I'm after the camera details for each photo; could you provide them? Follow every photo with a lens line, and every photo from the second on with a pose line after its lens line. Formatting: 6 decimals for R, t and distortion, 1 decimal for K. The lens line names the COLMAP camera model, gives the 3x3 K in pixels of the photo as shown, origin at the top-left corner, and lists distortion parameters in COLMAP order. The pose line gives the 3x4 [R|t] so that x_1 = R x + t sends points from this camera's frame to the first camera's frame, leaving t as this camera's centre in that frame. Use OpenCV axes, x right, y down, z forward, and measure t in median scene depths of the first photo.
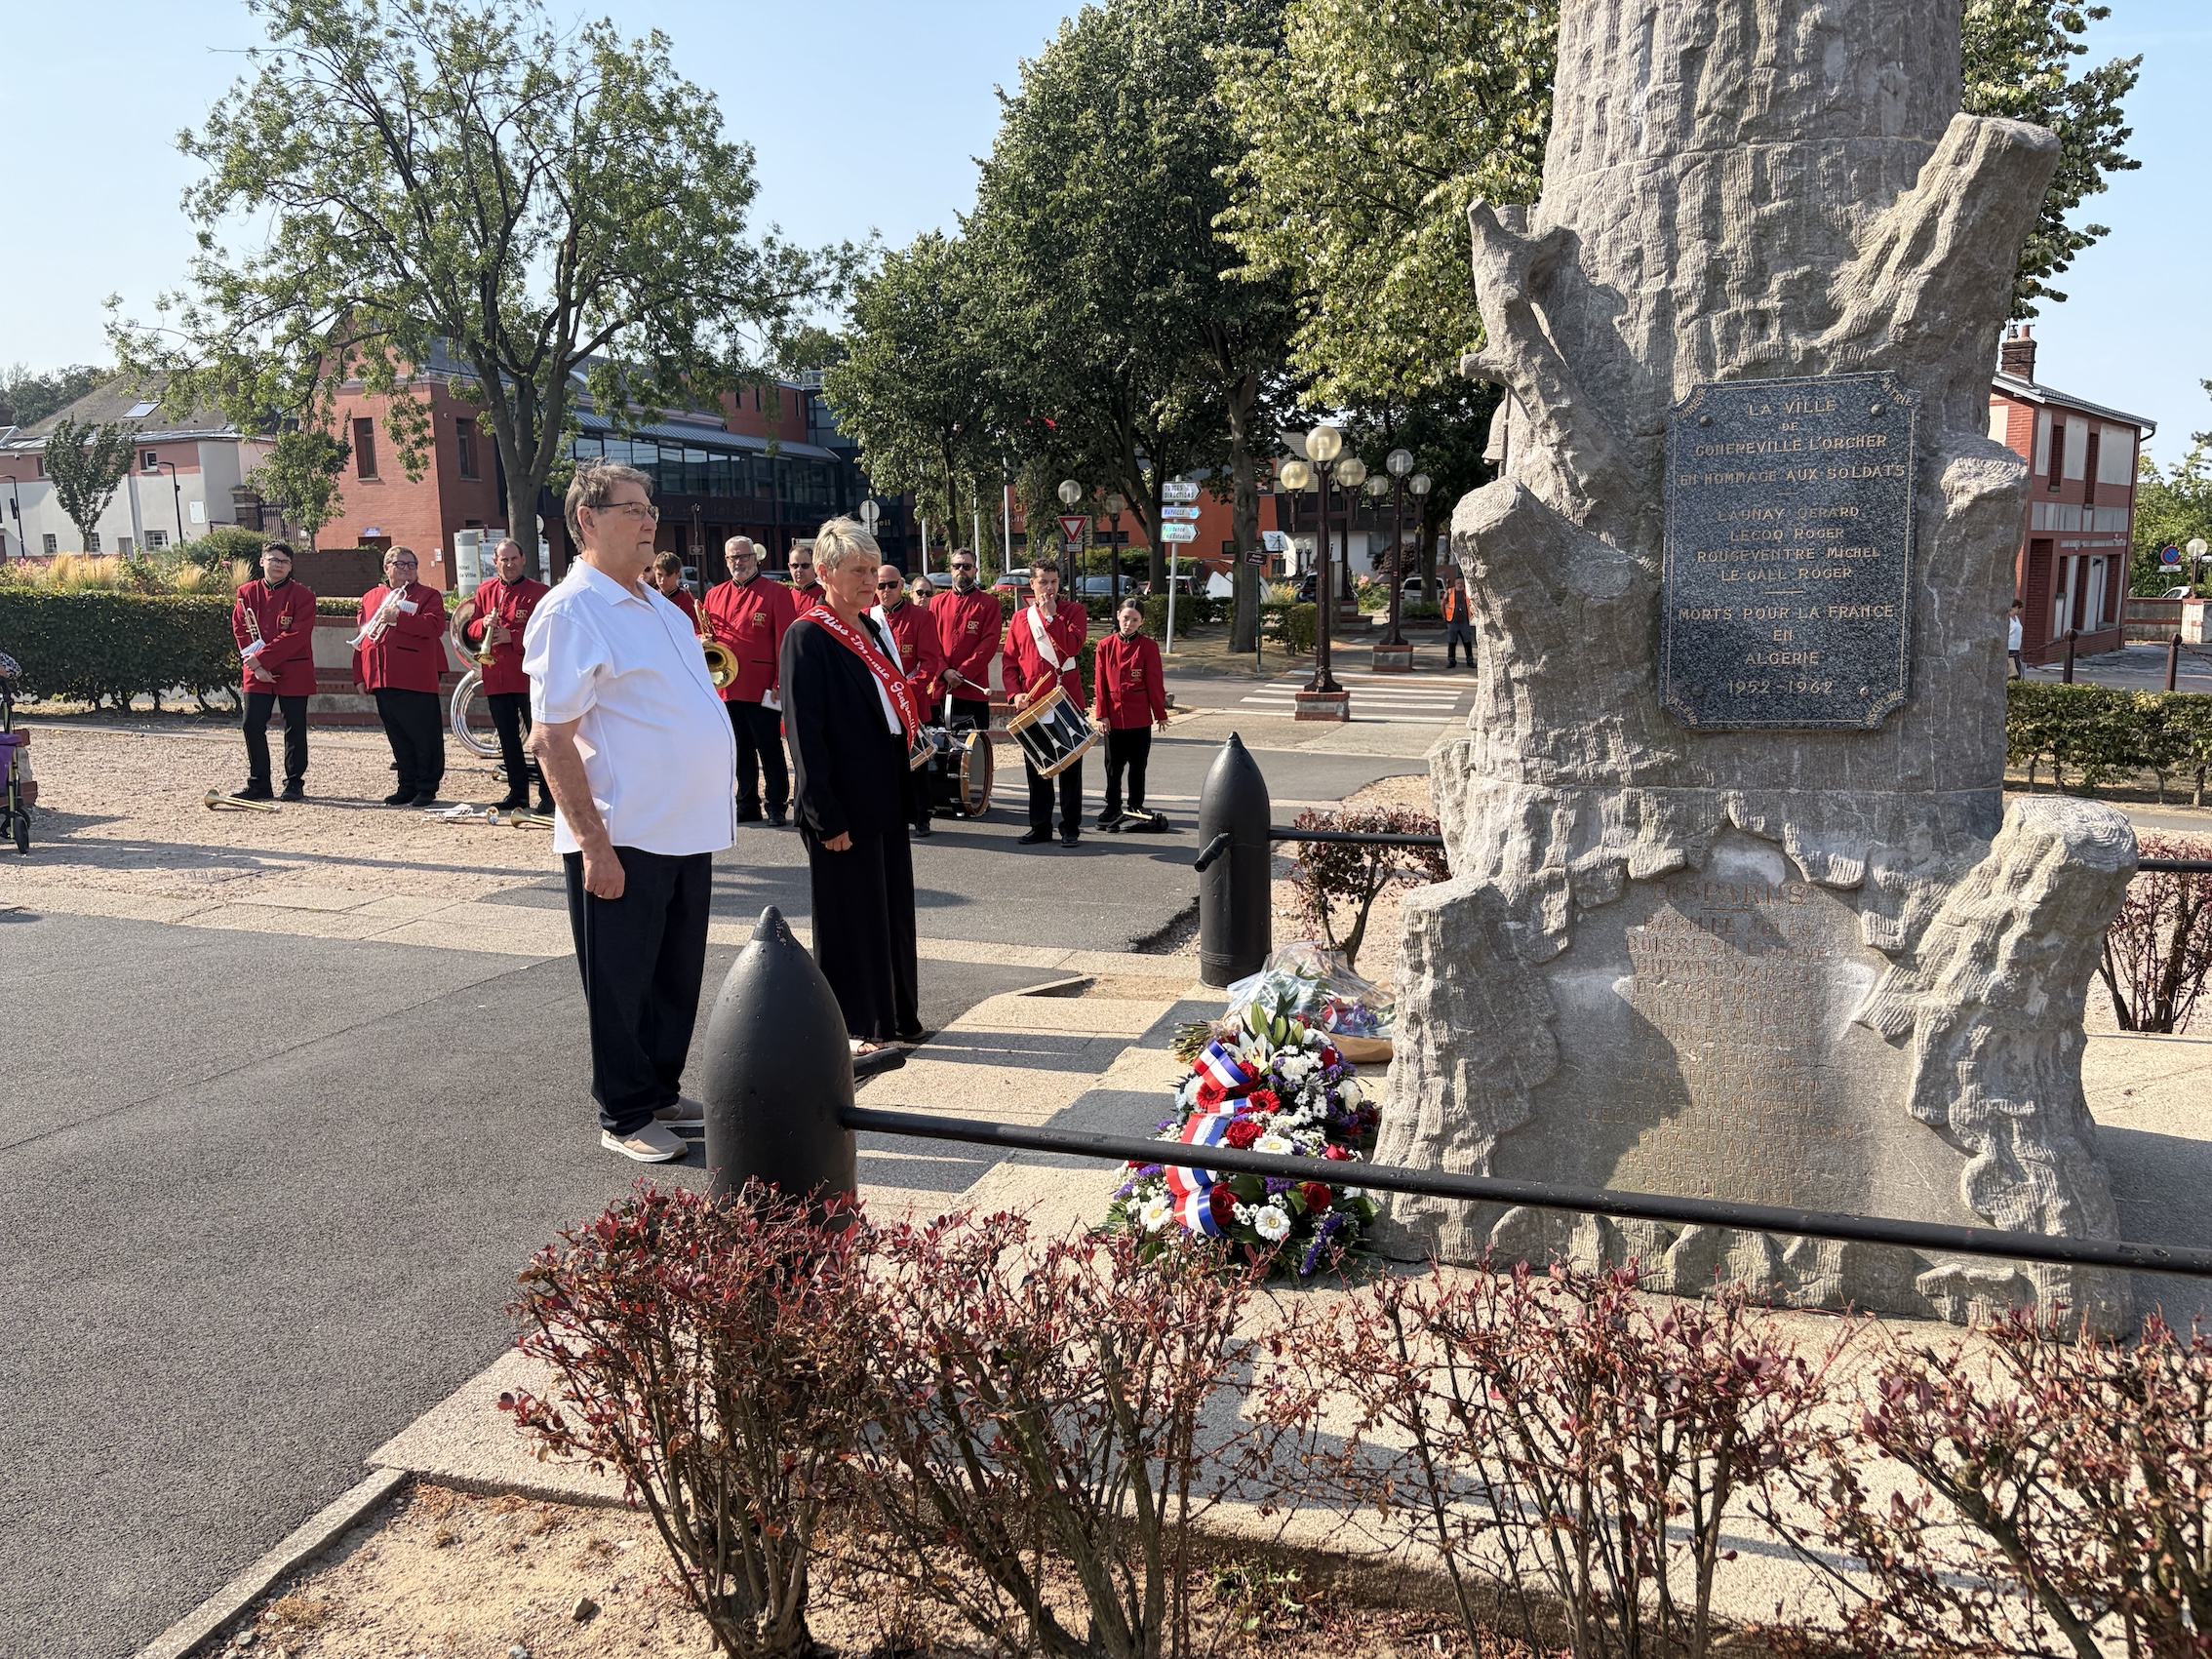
lens RADIAL K [[1665.2, 0, 1107.4], [0, 1665.2, 833.9], [0, 0, 1]] dist [0.032842, -0.012108]
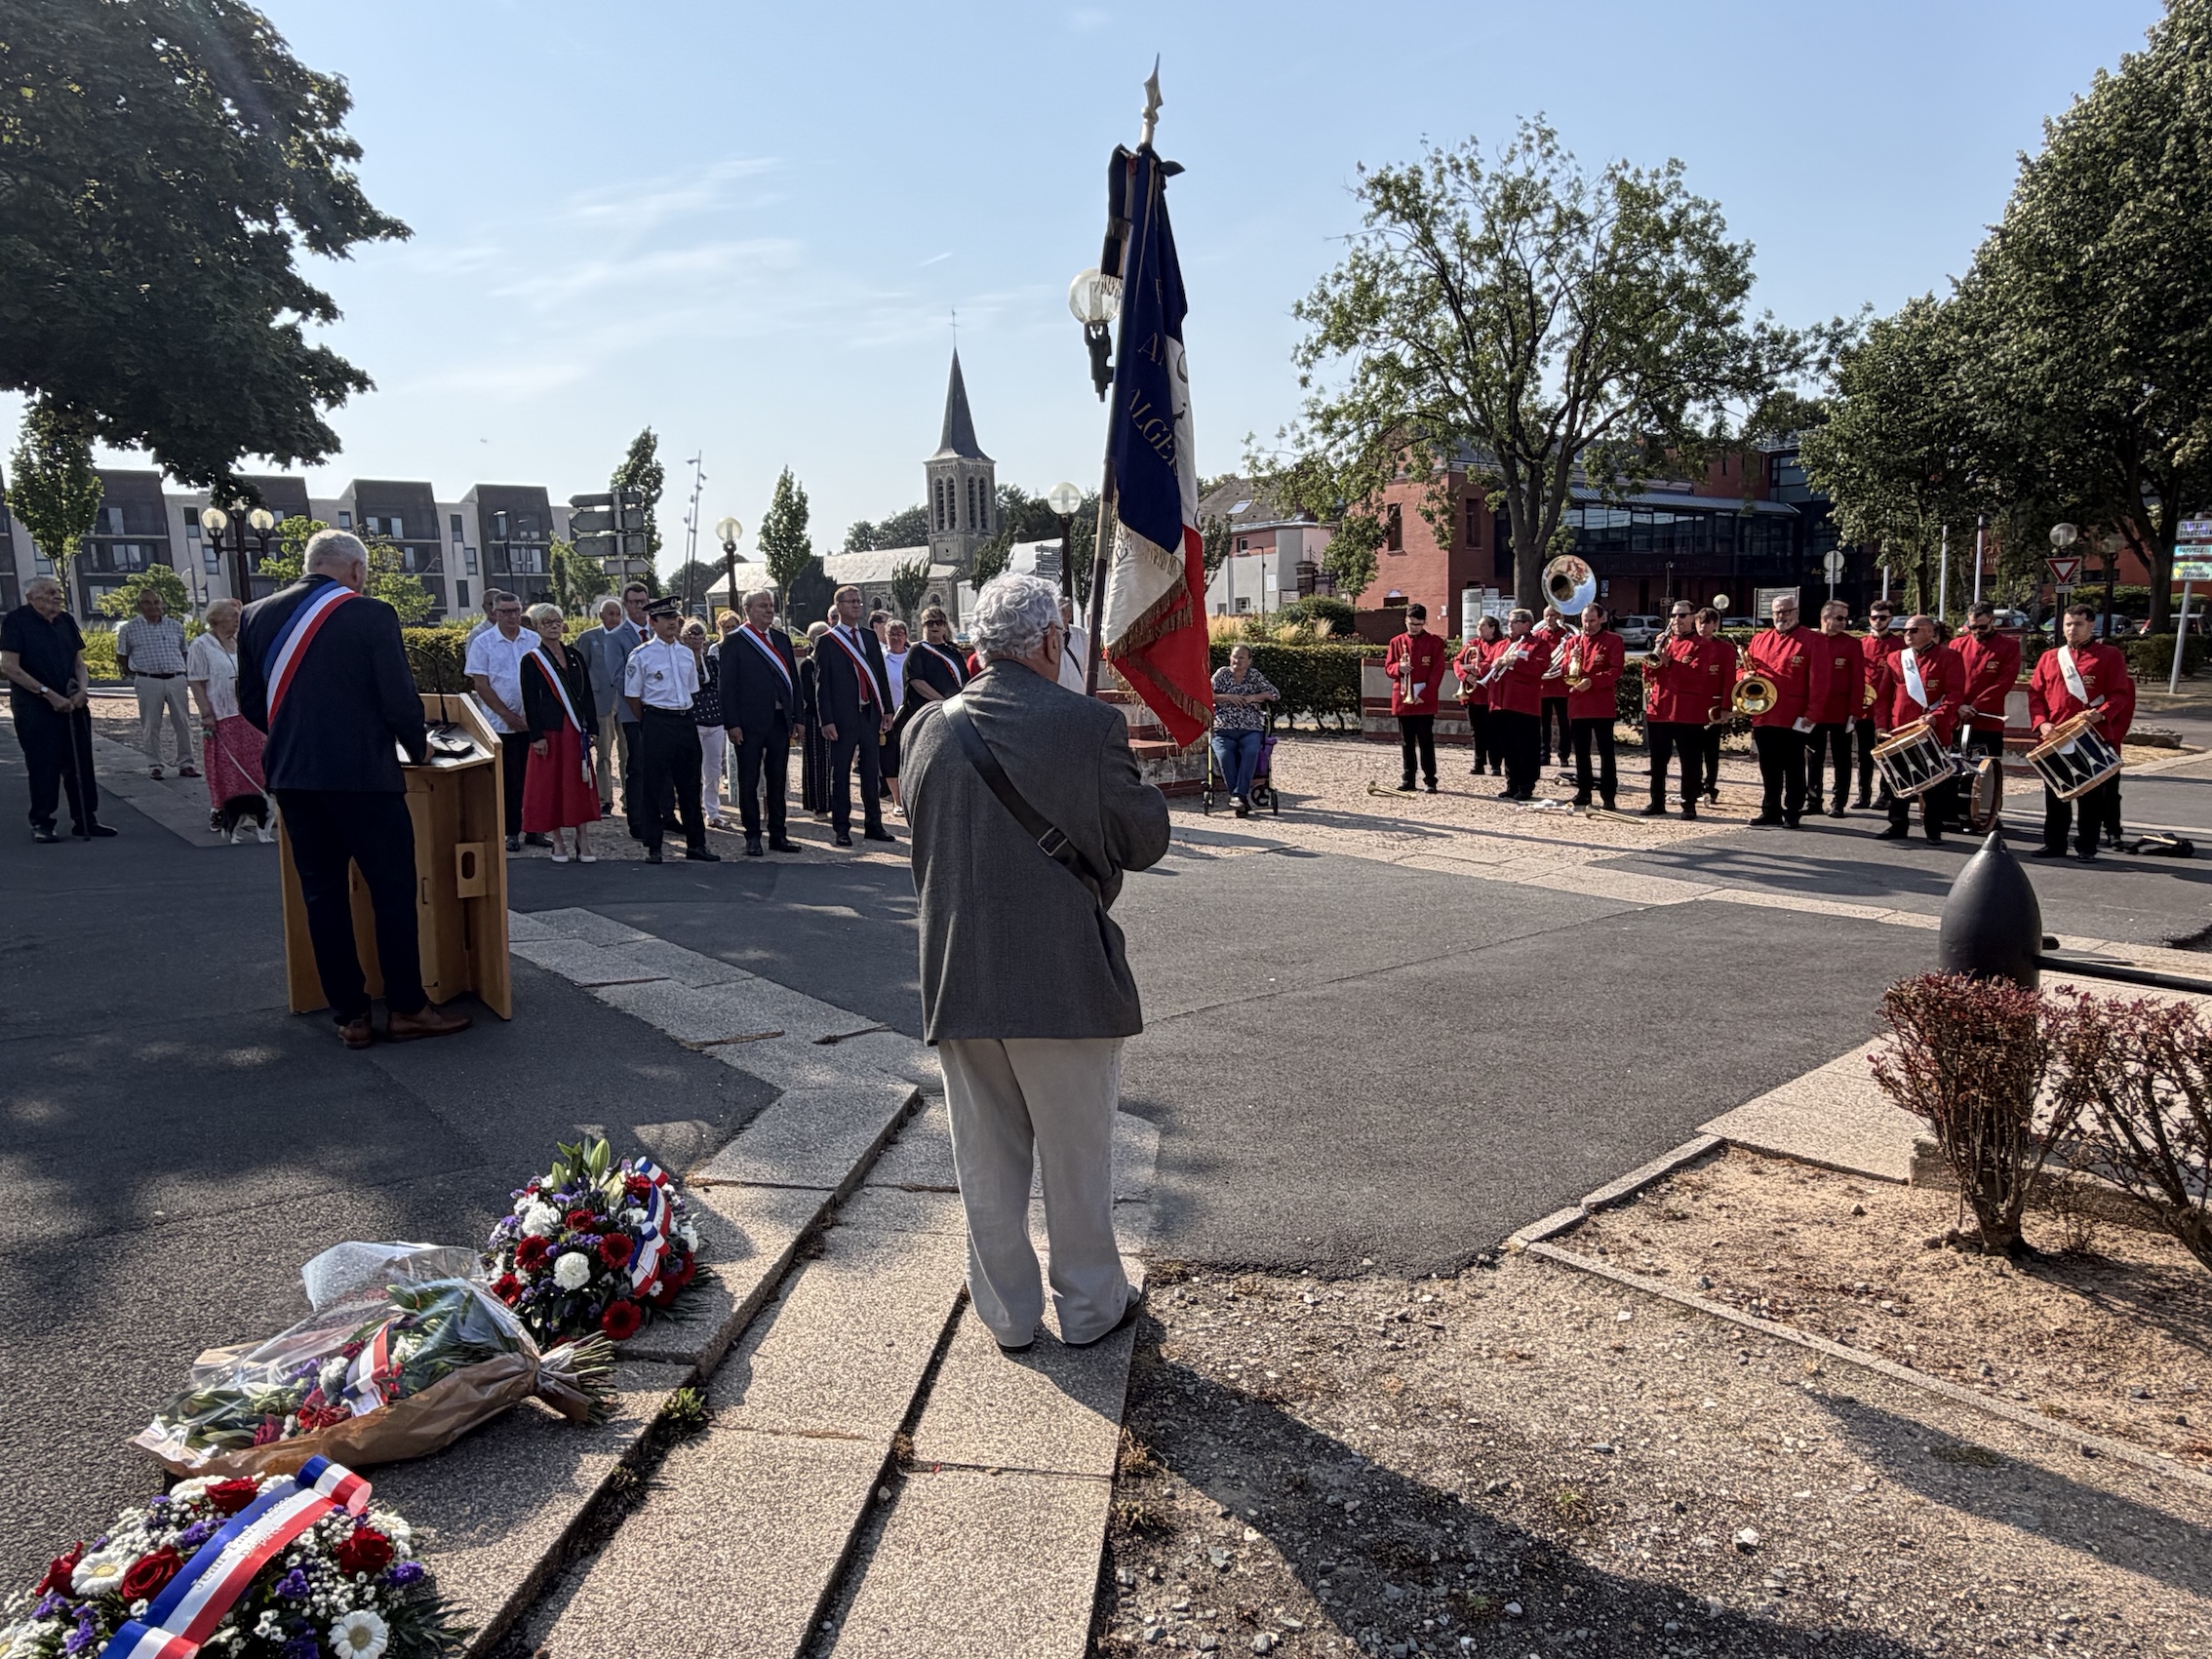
lens RADIAL K [[1473.7, 0, 1106.0], [0, 1473.7, 829.5], [0, 0, 1]] dist [-0.001467, 0.003434]
pose [[0.837247, 0.059457, -0.543583, -0.105960], [-0.067329, 0.997716, 0.005428, 0.069665], [0.542664, 0.032054, 0.839338, -0.538902]]
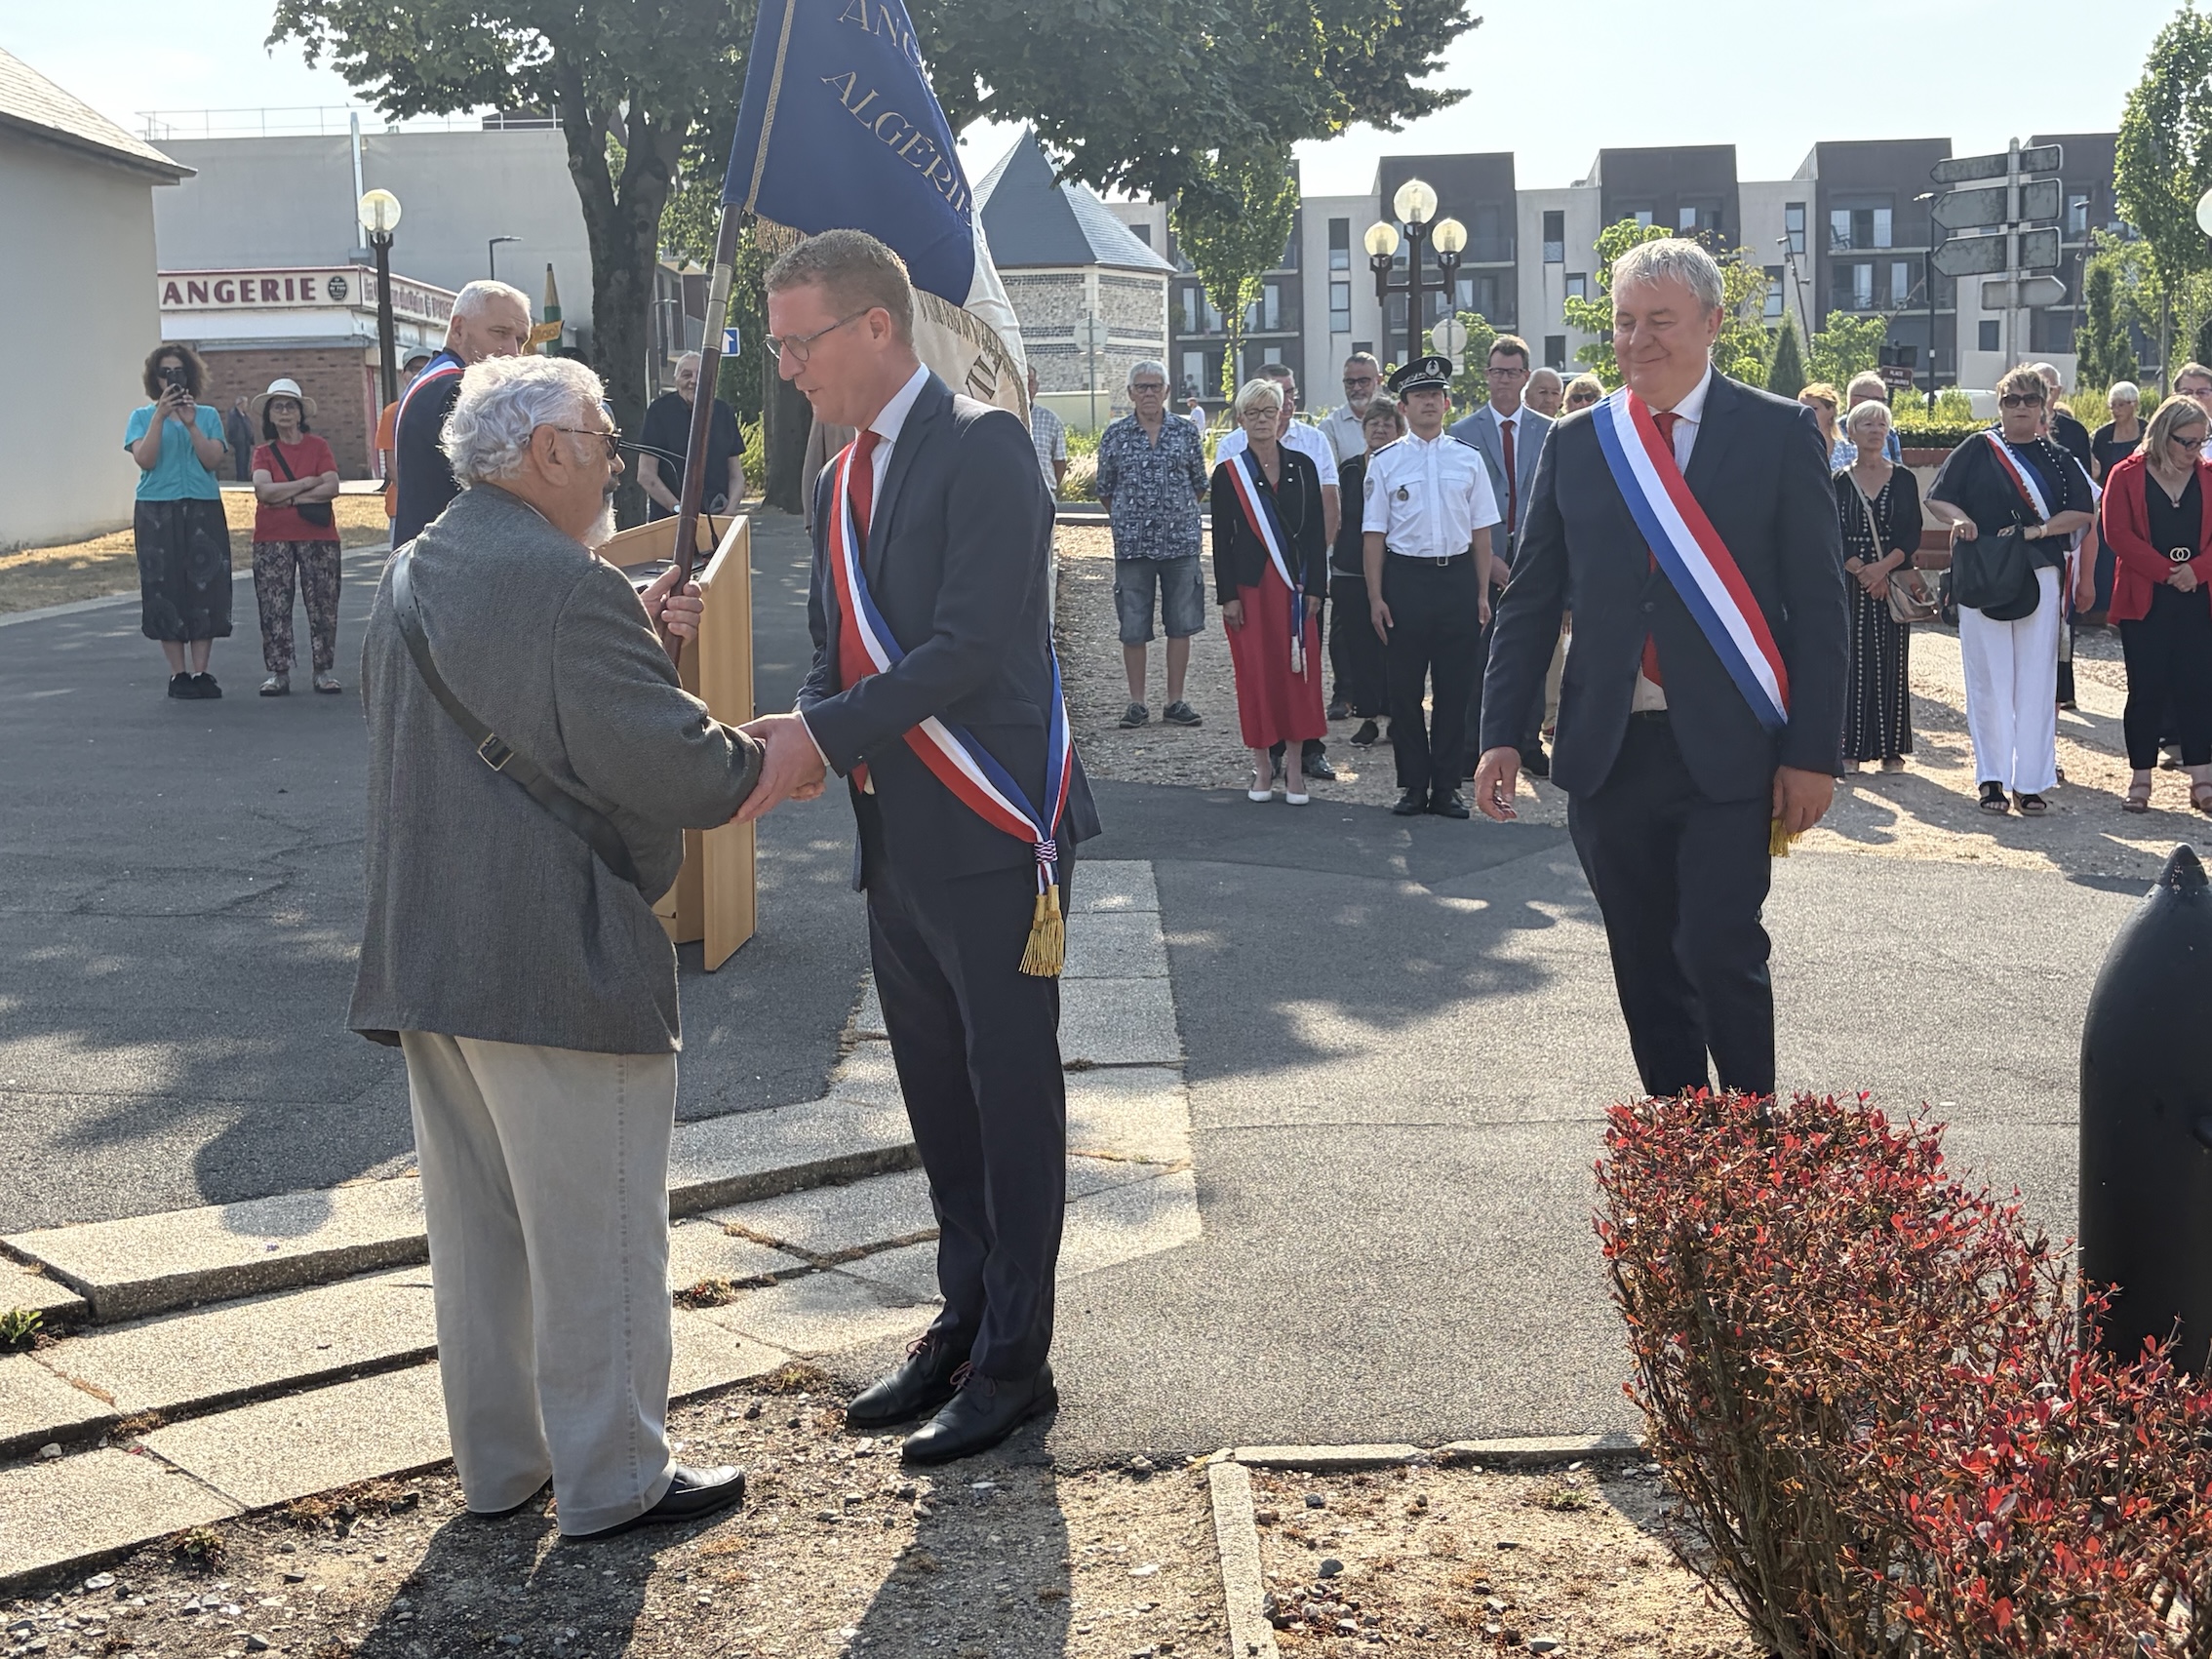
lens RADIAL K [[2893.5, 0, 1111.8], [0, 2893.5, 832.4], [0, 0, 1]] dist [0.192635, -0.742799]
pose [[0.281197, 0.117195, -0.952467, 0.719497], [-0.126502, 0.988381, 0.084267, -0.011146], [0.951276, 0.096793, 0.292755, 0.080871]]
